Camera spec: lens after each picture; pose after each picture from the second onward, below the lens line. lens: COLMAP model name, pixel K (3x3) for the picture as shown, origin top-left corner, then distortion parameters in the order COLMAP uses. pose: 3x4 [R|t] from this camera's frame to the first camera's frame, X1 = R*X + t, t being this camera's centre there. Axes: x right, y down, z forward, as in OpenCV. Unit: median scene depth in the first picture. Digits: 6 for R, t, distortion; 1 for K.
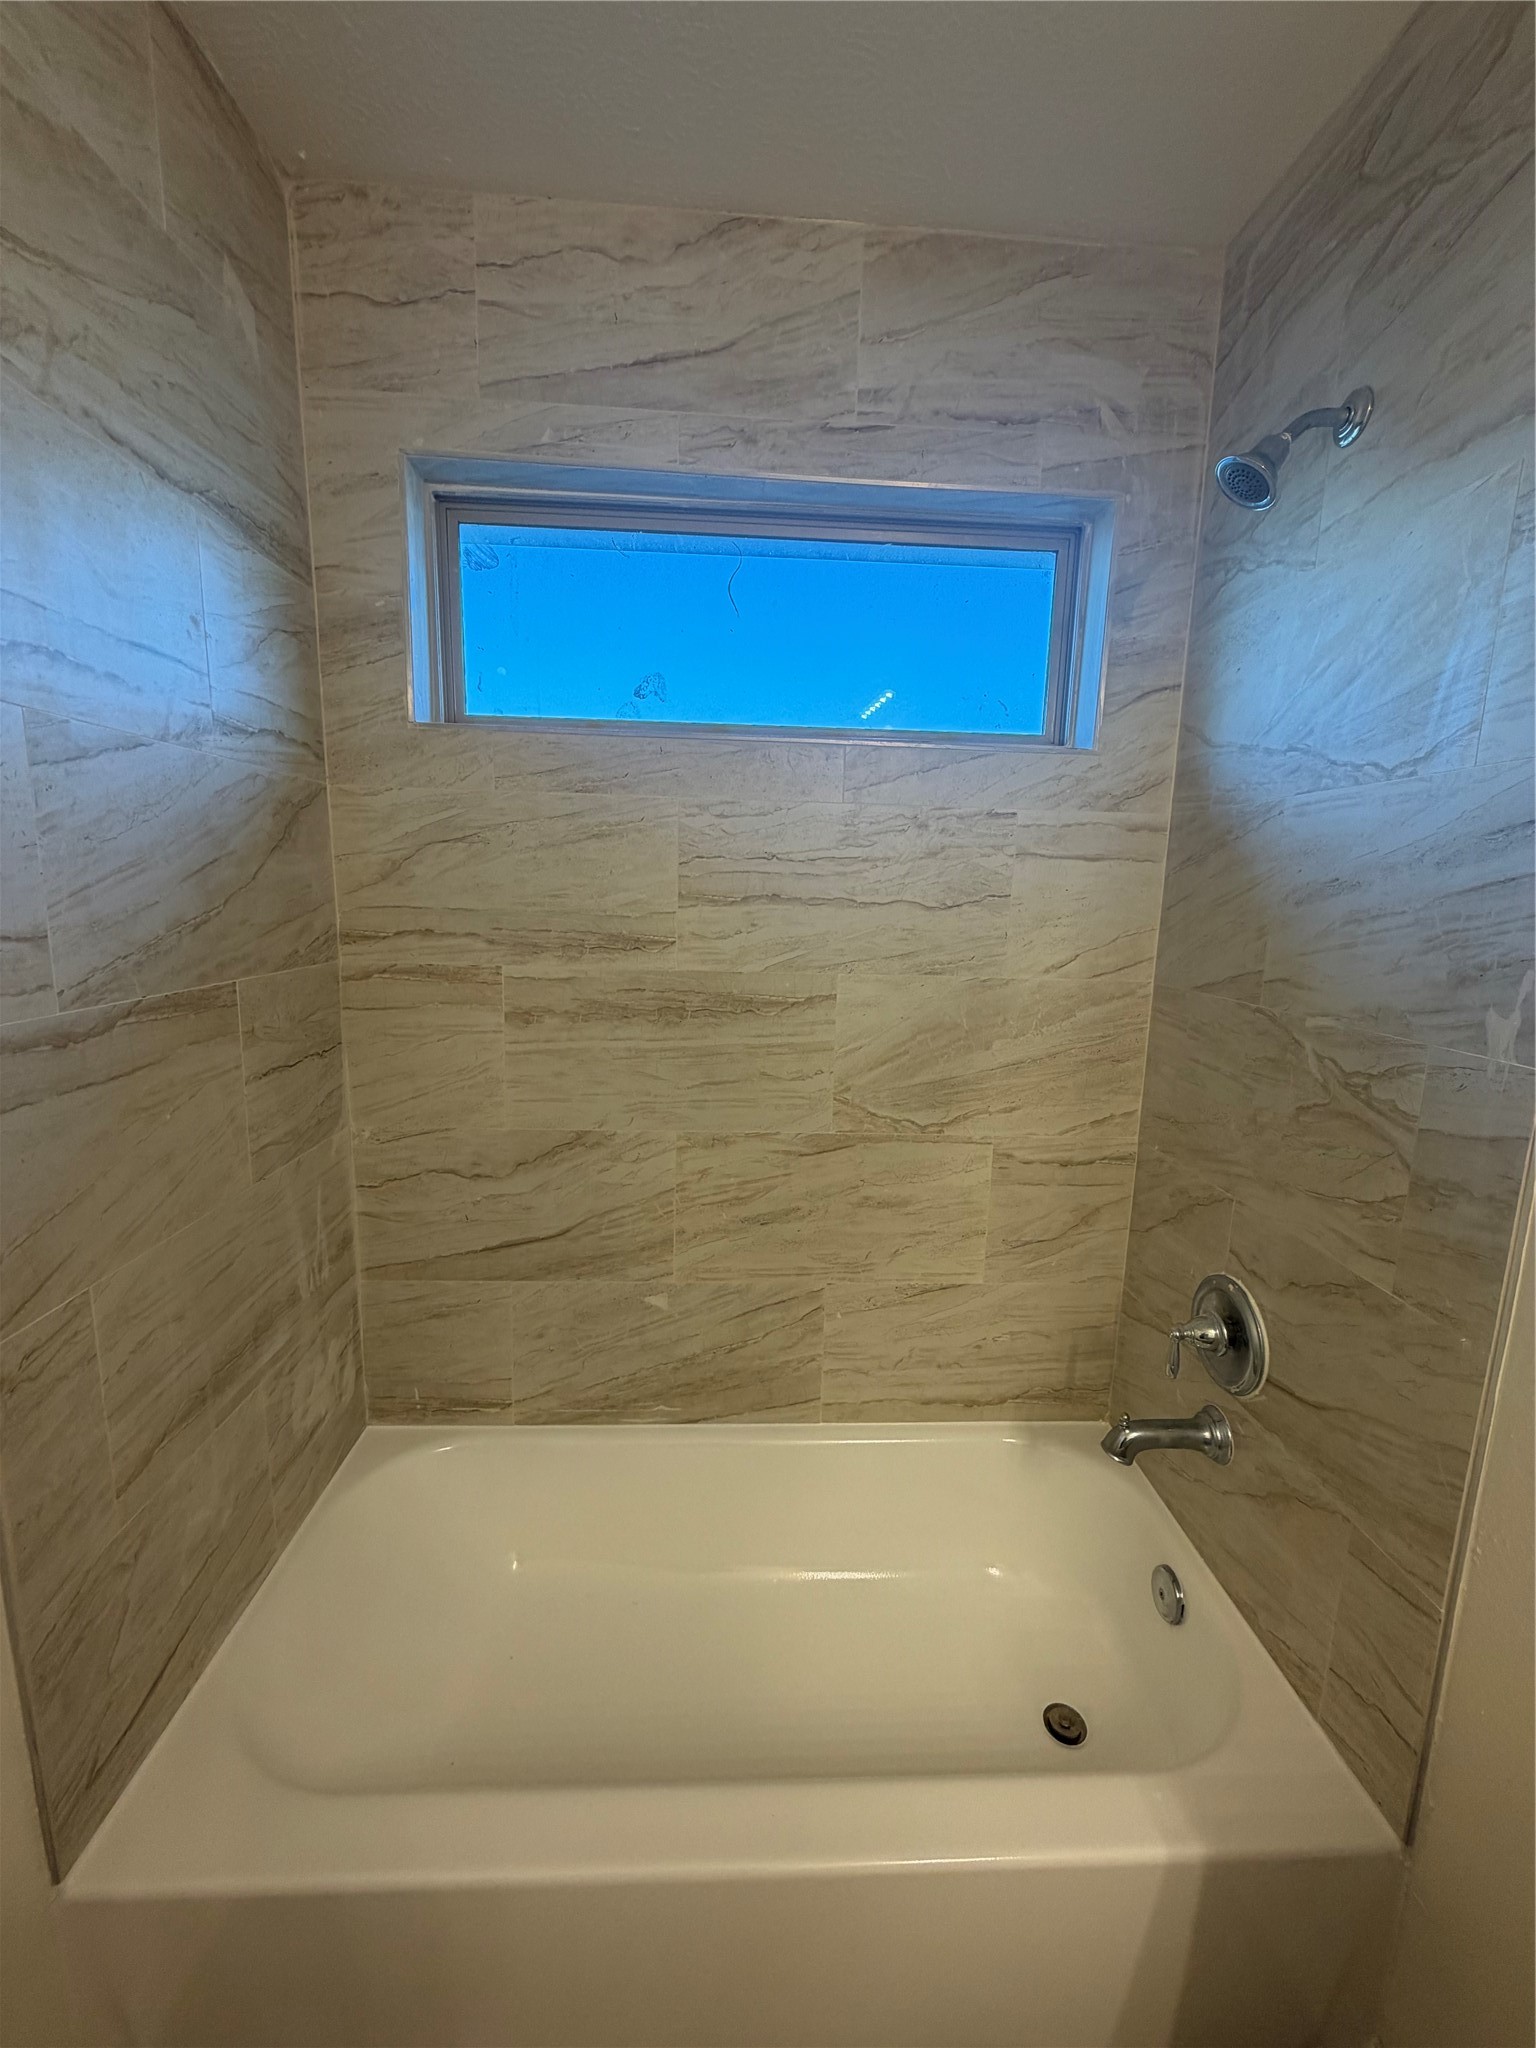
lens RADIAL K [[815.6, 0, 770.5], [0, 815.6, 1024.0], [0, 0, 1]] dist [0.000301, 0.000881]
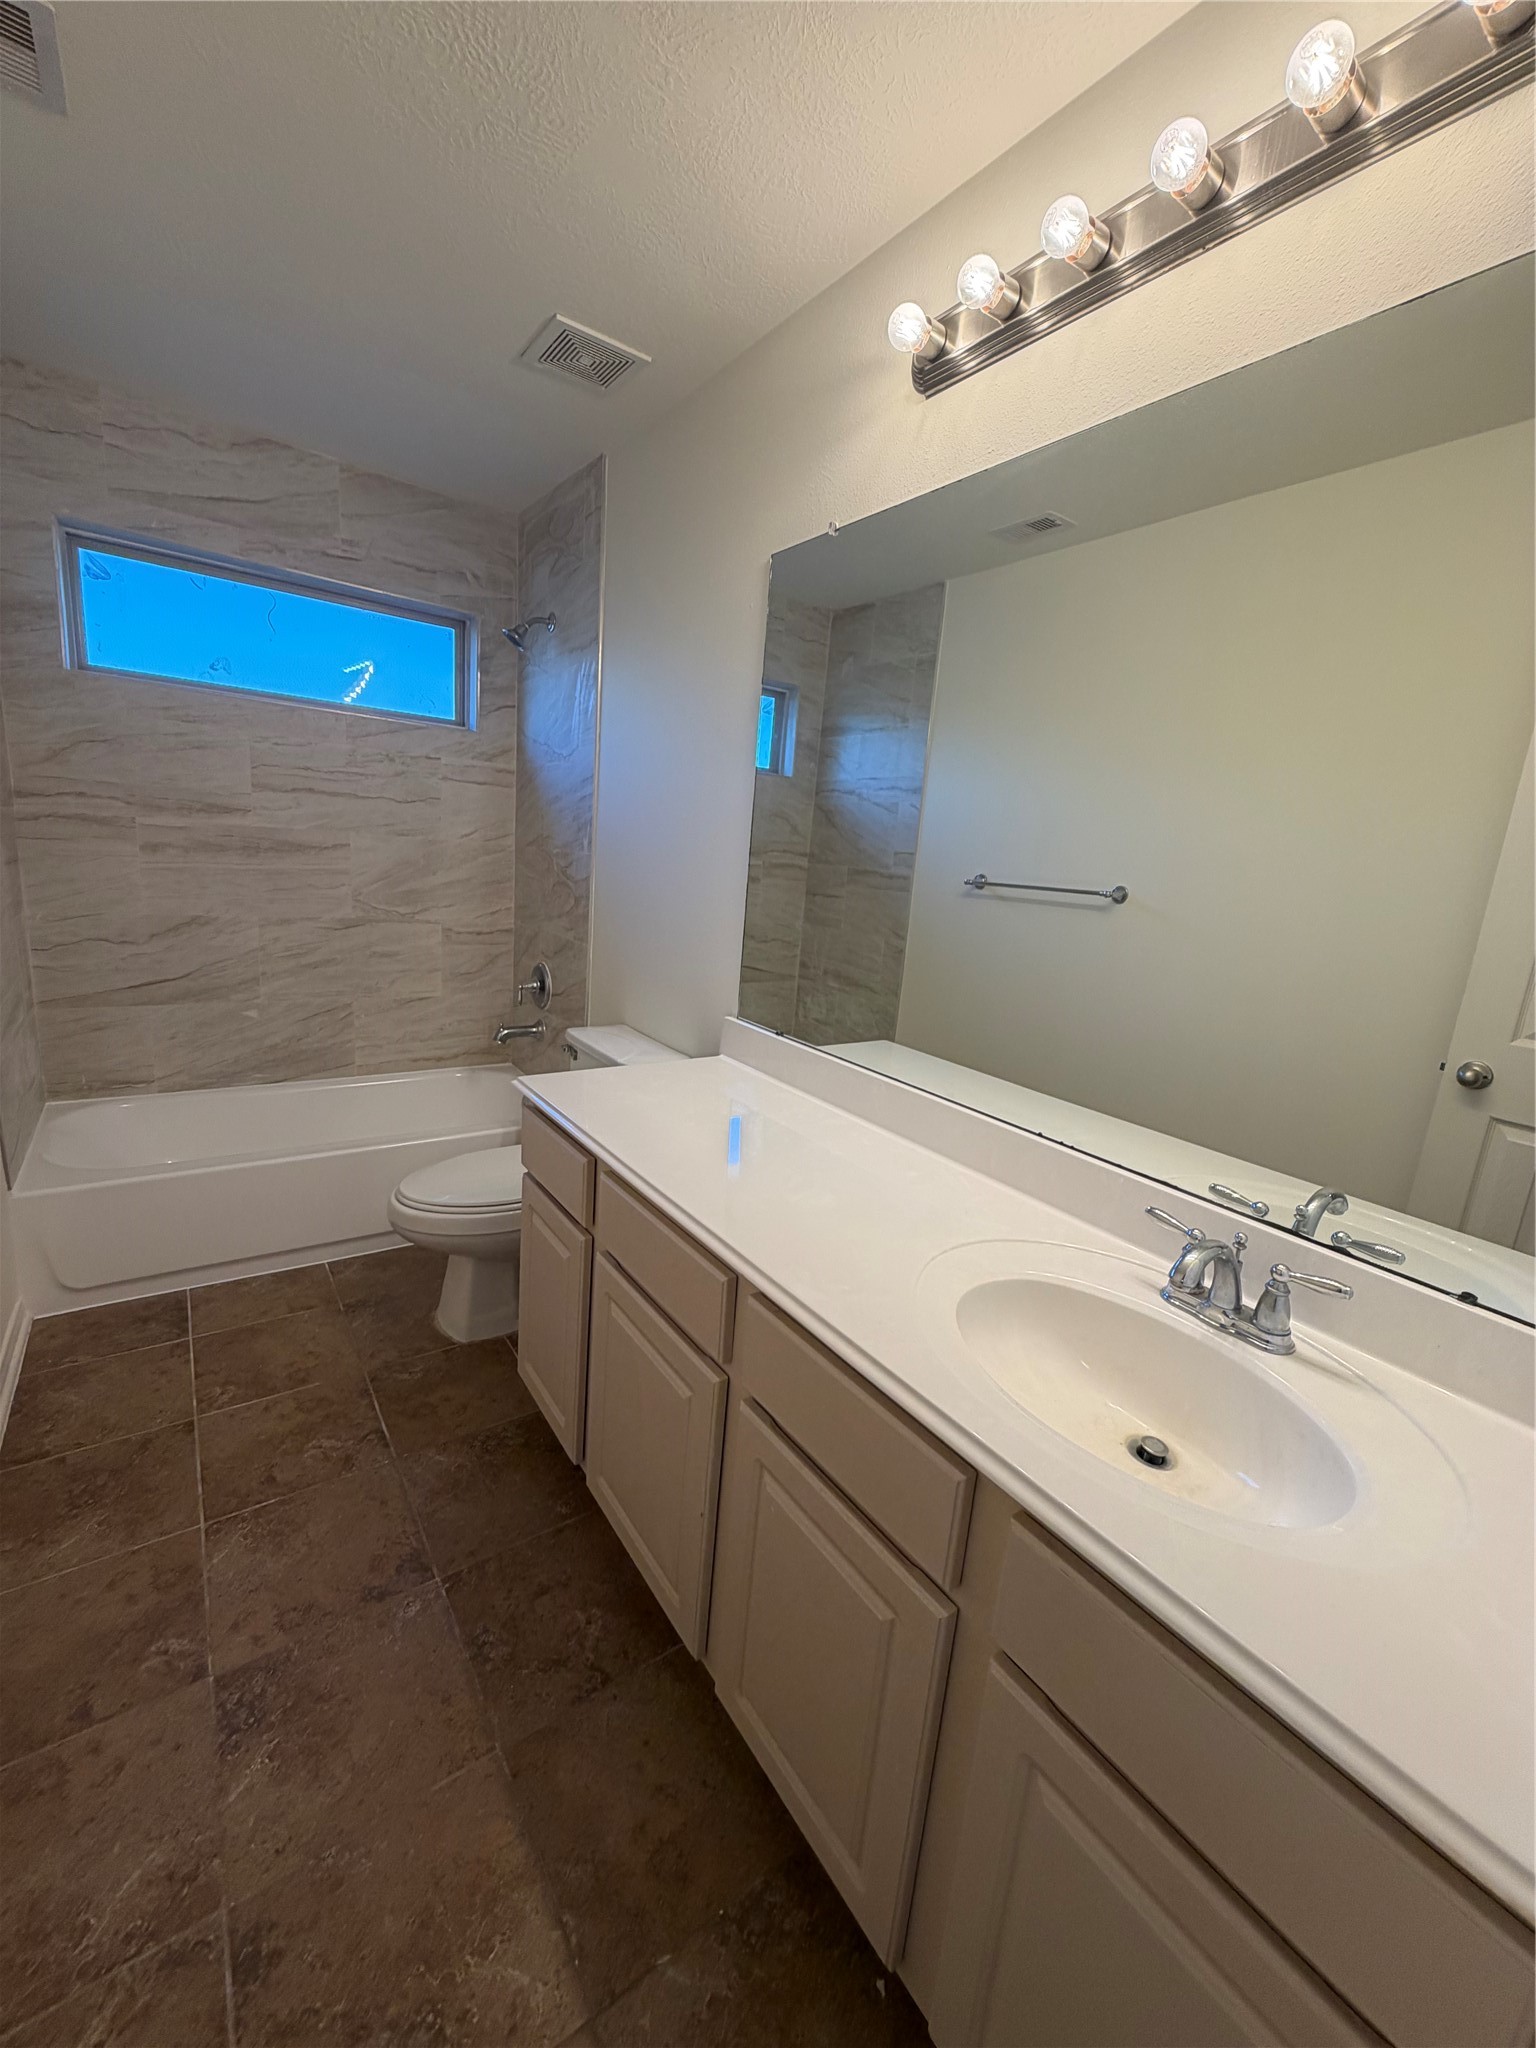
lens RADIAL K [[815.6, 0, 765.8], [0, 815.6, 1016.2], [0, 0, 1]] dist [0.000301, 0.000881]
pose [[0.840811, -0.068688, 0.536954, -0.159562], [0.034820, 0.996725, 0.072979, 0.268874], [-0.540208, -0.042665, 0.840449, -1.201024]]
